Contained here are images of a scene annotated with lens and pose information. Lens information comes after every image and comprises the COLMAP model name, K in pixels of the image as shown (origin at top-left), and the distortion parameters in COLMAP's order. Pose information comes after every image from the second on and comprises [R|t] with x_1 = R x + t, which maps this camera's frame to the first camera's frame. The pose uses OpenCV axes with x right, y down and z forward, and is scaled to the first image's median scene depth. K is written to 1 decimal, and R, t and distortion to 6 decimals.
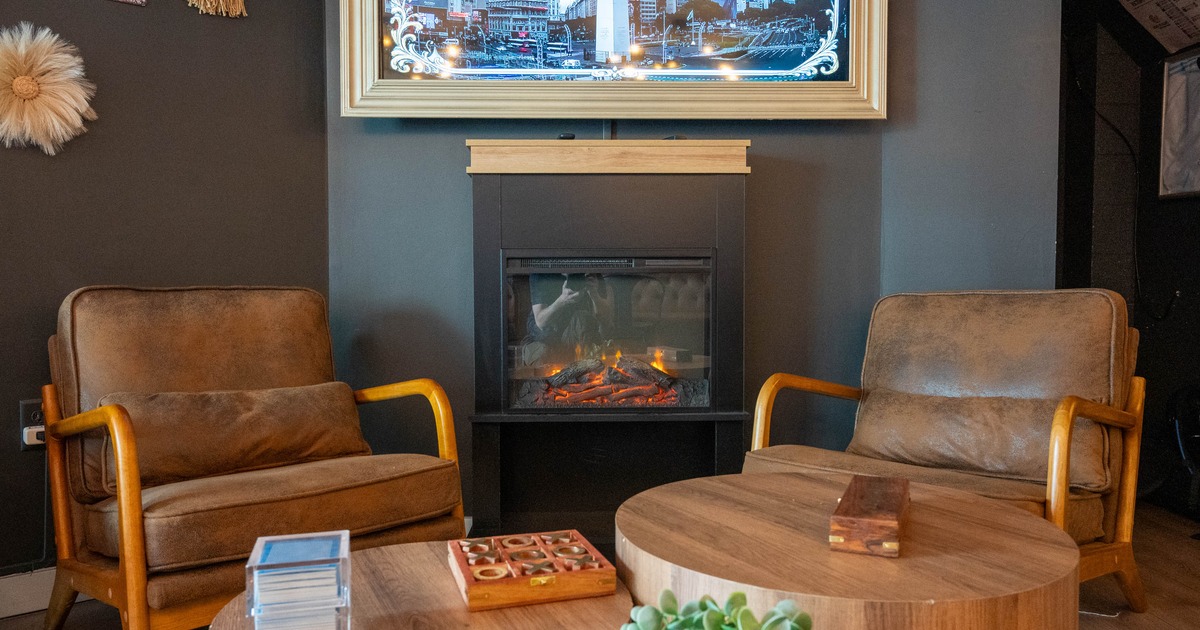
lens RADIAL K [[824.7, 0, 600.0], [0, 824.7, 315.0], [0, 0, 1]] dist [-0.005395, -0.000300]
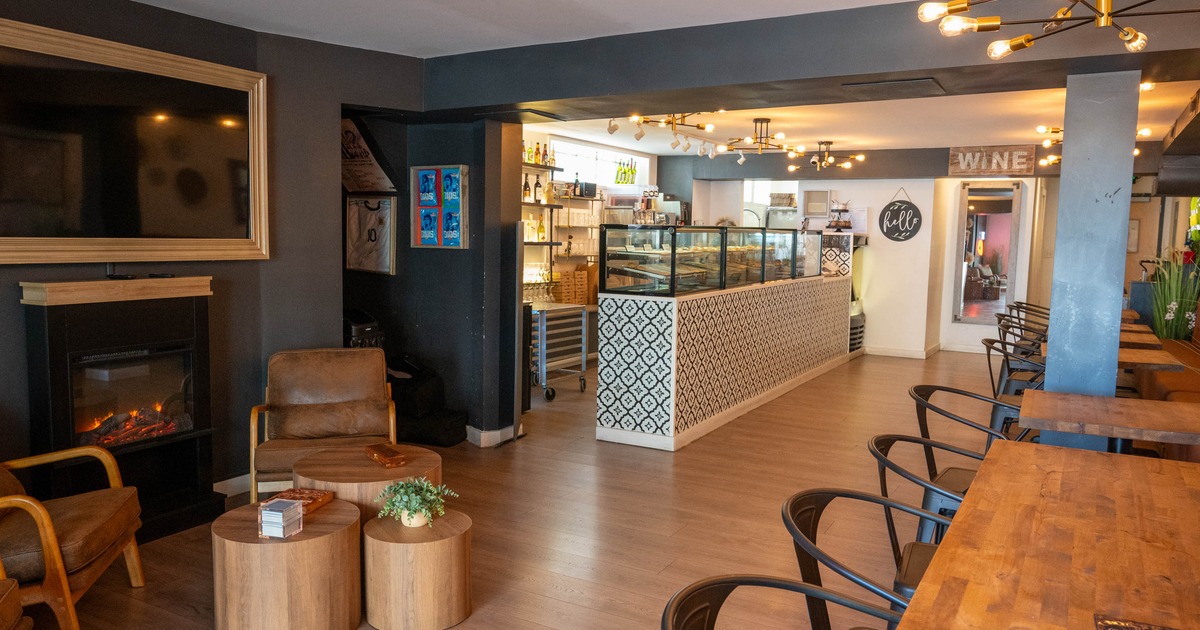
lens RADIAL K [[839.6, 0, 595.4], [0, 839.6, 317.9], [0, 0, 1]] dist [-0.003093, -0.001698]
pose [[0.504744, -0.074462, 0.860052, -0.931255], [0.013324, 0.996826, 0.078484, -0.246400], [-0.863166, -0.028155, 0.504134, -0.606370]]
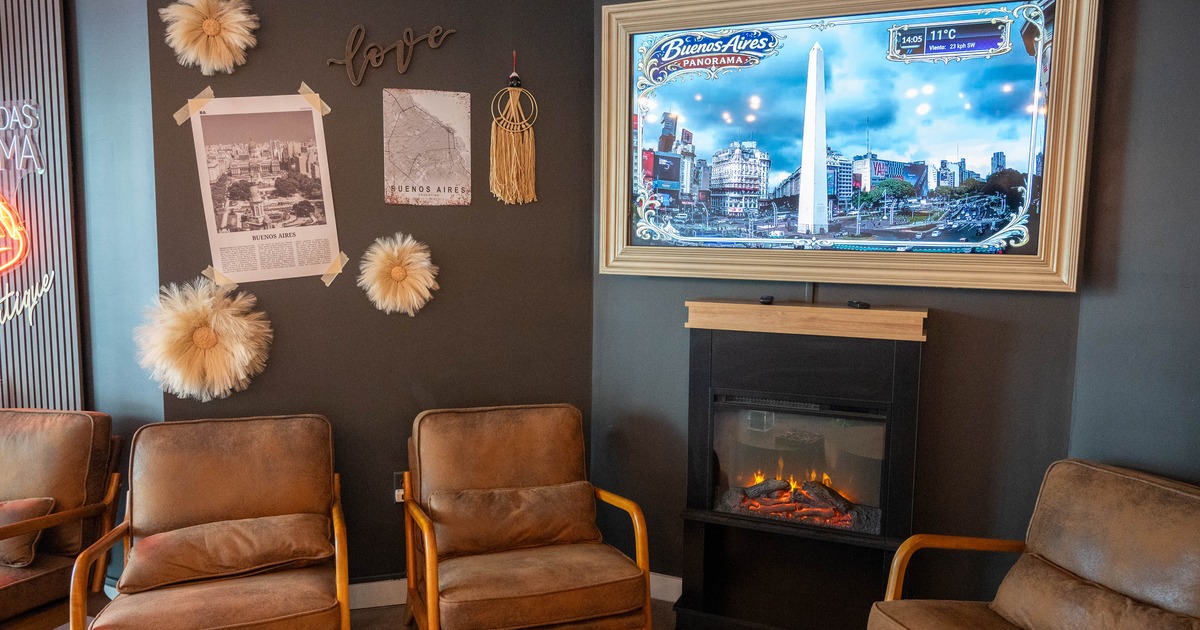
lens RADIAL K [[802.6, 0, 600.0], [0, 802.6, 315.0], [0, 0, 1]] dist [-0.002748, -0.000513]
pose [[0.911111, 0.056958, -0.408205, 0.215789], [-0.029470, 0.996873, 0.073320, -0.267462], [0.411105, -0.054773, 0.909941, -0.176039]]
